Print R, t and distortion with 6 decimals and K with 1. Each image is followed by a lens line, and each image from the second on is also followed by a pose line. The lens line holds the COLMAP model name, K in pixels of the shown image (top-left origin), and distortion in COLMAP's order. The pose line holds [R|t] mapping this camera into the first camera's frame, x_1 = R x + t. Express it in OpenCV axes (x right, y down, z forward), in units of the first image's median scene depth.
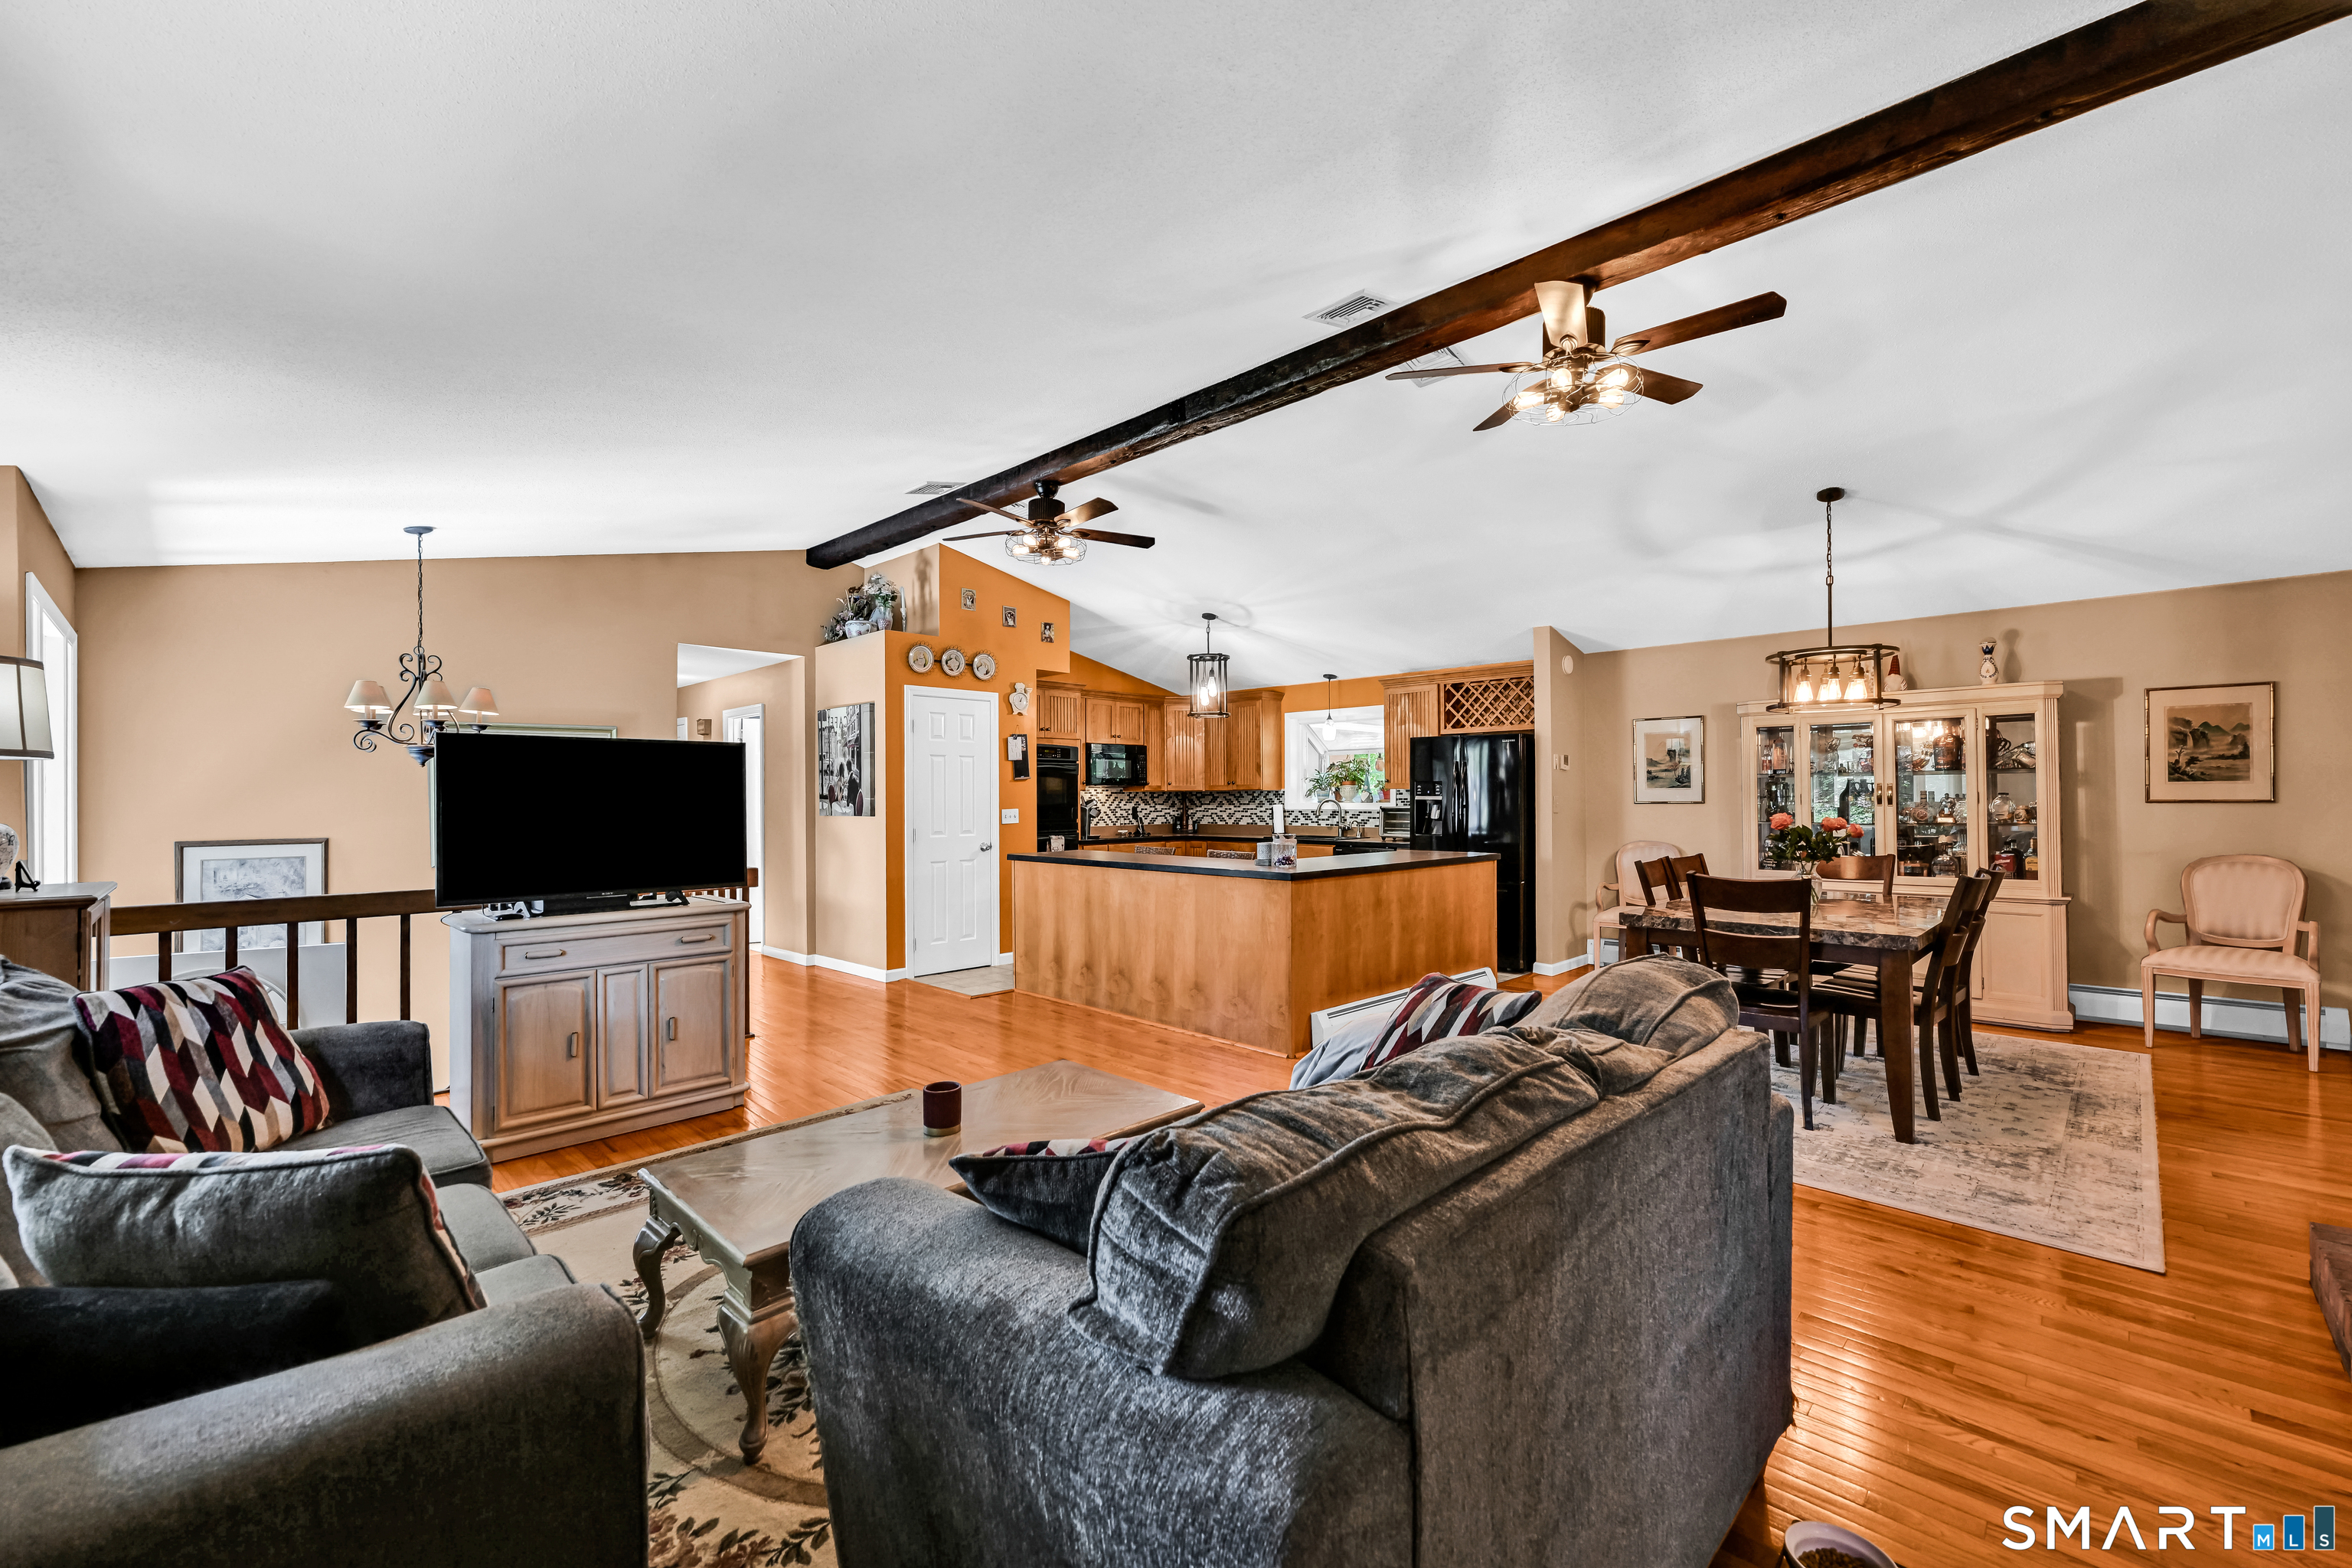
lens RADIAL K [[961.2, 0, 1180.7], [0, 961.2, 794.9], [0, 0, 1]] dist [-0.002818, -0.000478]
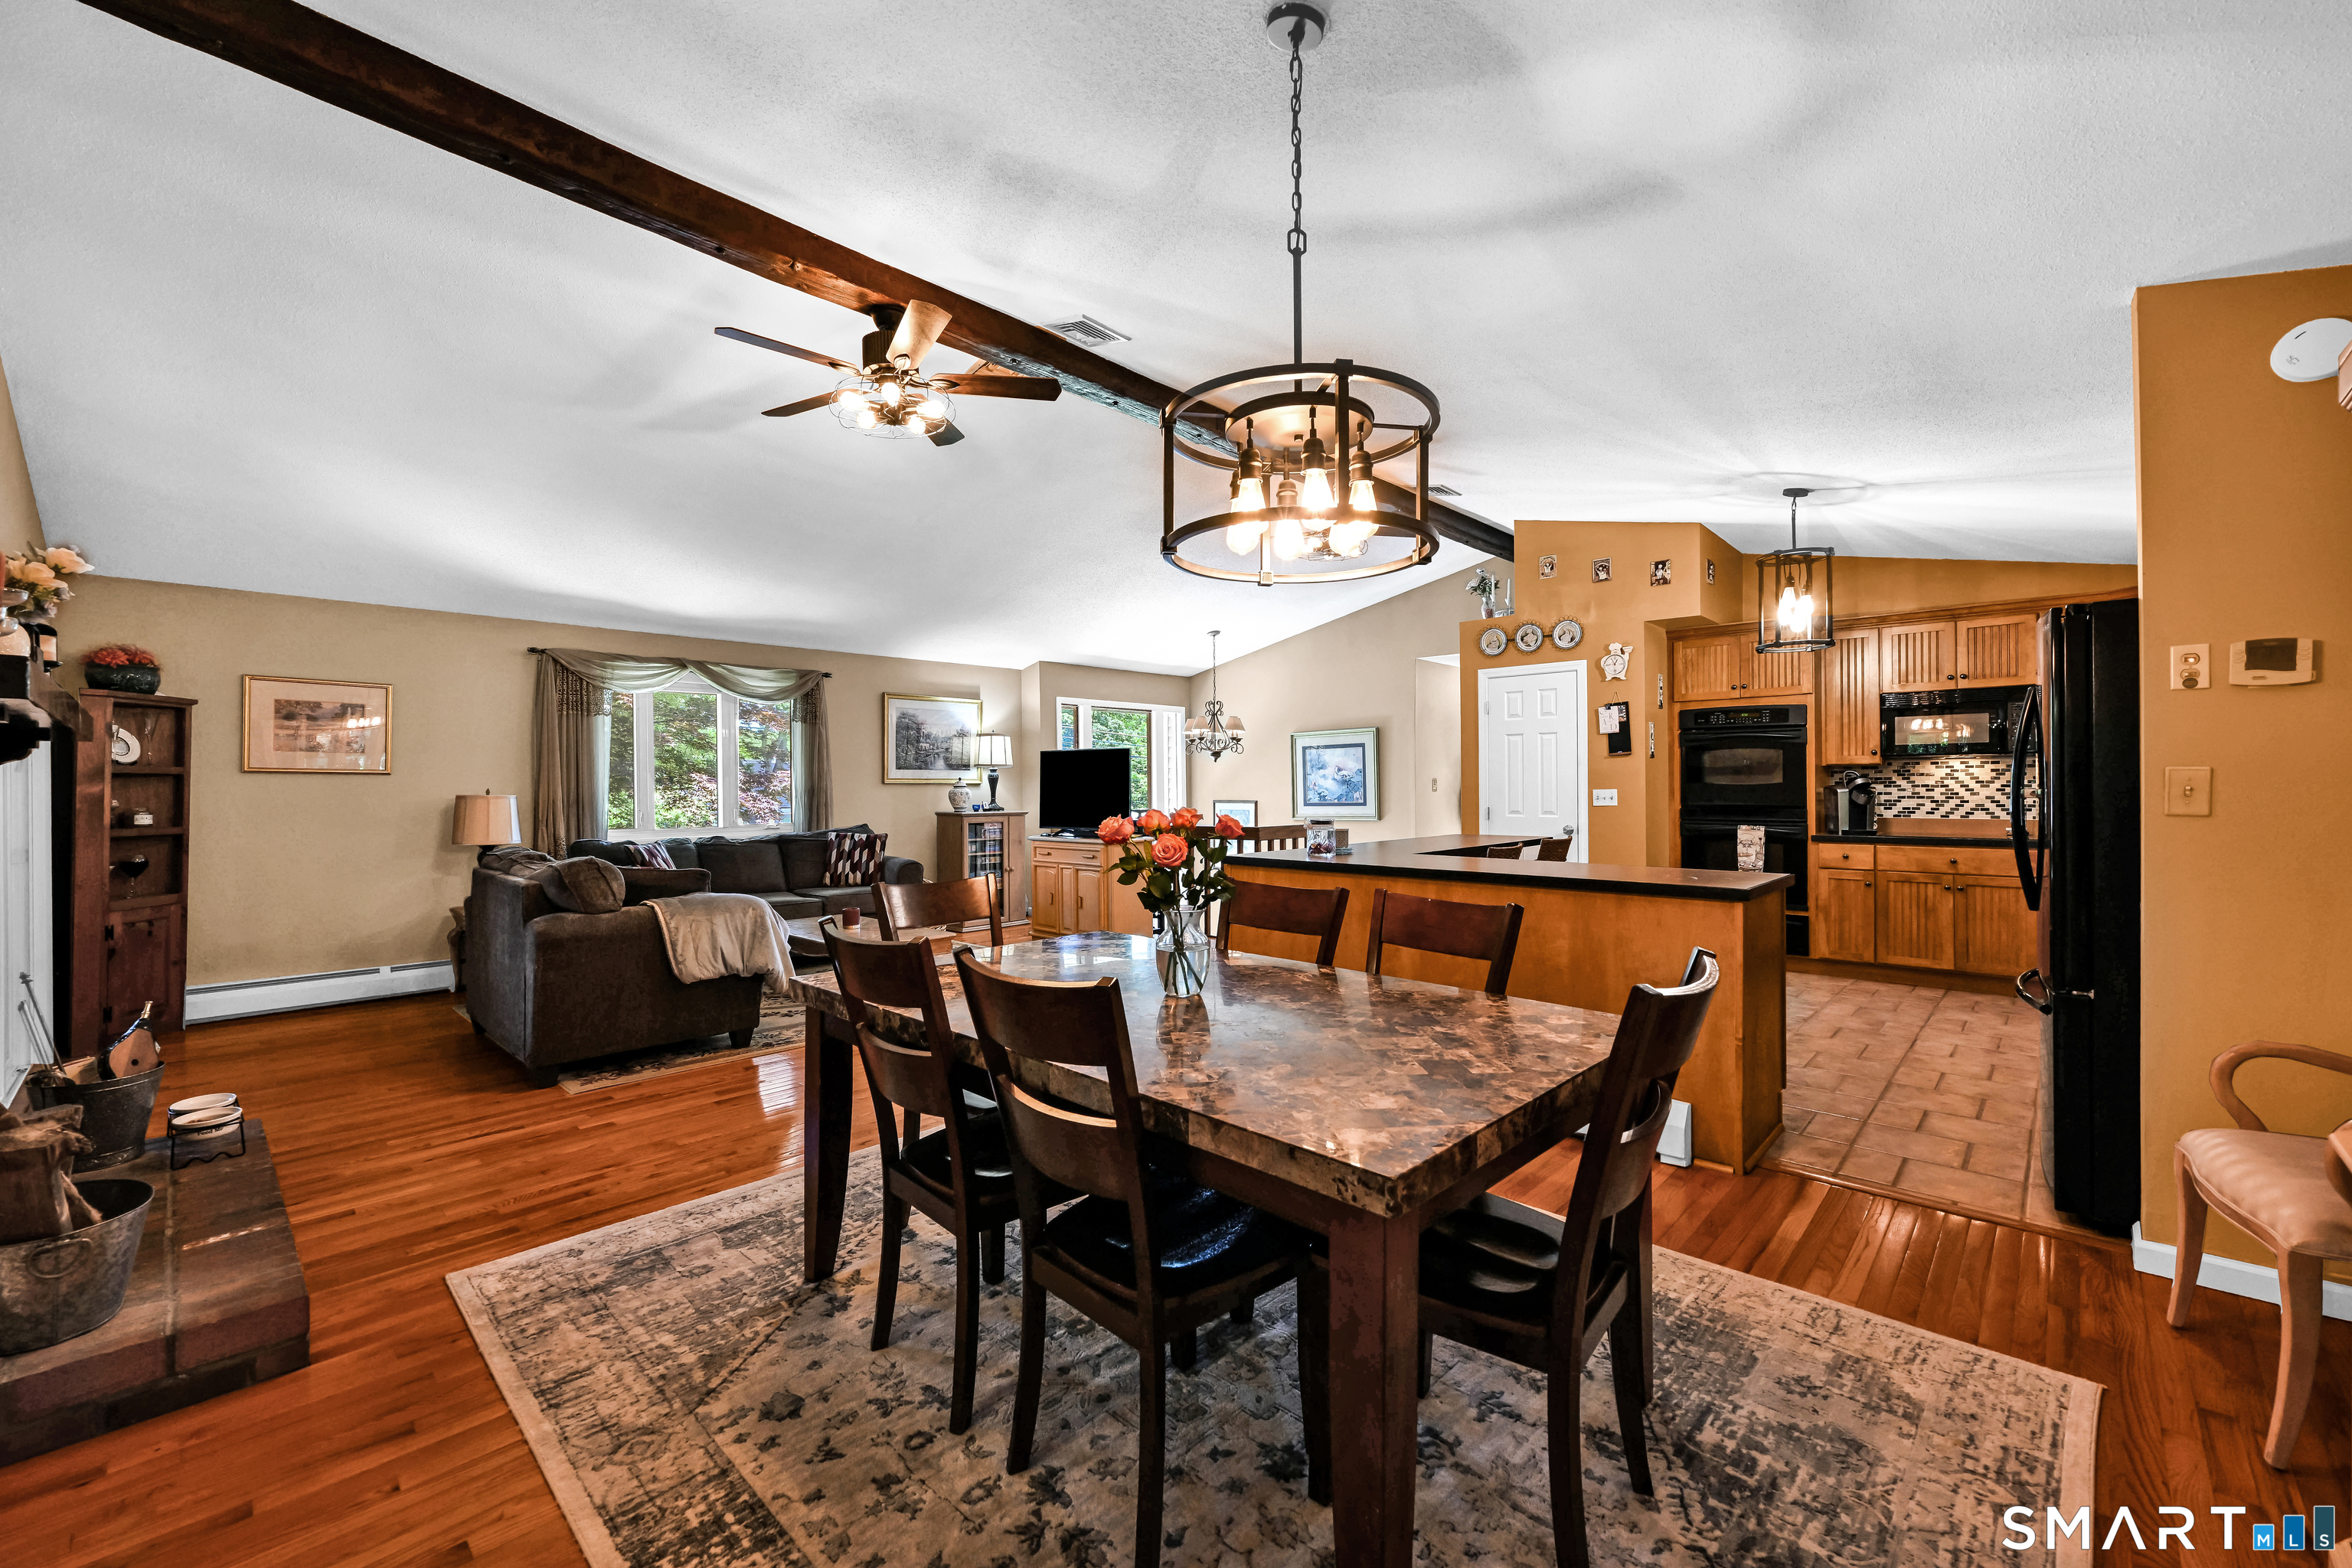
lens RADIAL K [[945.4, 0, 1168.4], [0, 945.4, 785.7], [0, 0, 1]] dist [-0.000109, 0.000021]
pose [[0.011220, 0.006002, -0.999919, 0.733880], [0.008277, 0.999947, 0.006095, 0.003394], [0.999903, -0.008345, 0.011169, 0.637359]]
